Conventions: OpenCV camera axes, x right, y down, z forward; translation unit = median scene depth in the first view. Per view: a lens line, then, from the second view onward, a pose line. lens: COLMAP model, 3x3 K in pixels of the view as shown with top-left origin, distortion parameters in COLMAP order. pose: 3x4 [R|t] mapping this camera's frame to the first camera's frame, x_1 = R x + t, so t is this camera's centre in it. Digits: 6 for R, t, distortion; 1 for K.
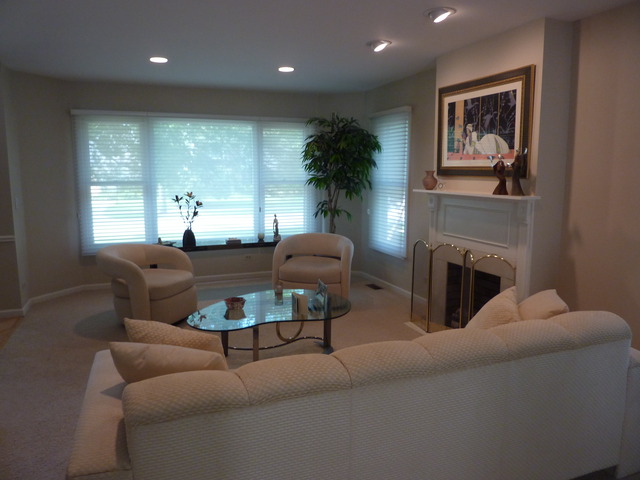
lens RADIAL K [[478.8, 0, 320.4], [0, 478.8, 243.0], [0, 0, 1]] dist [-0.010228, -0.002256]
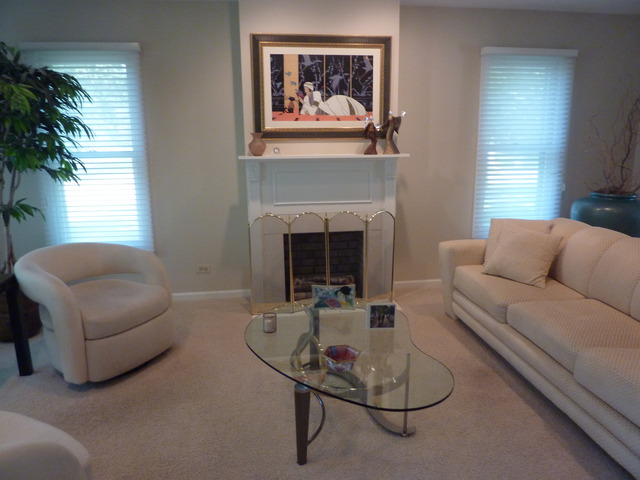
lens RADIAL K [[478.8, 0, 320.4], [0, 478.8, 235.8], [0, 0, 1]] dist [-0.010228, -0.002256]
pose [[0.245991, -0.206995, 0.946912, -0.644245], [0.154006, 0.972867, 0.172661, -0.115327], [-0.956959, 0.103357, 0.271195, 0.764328]]
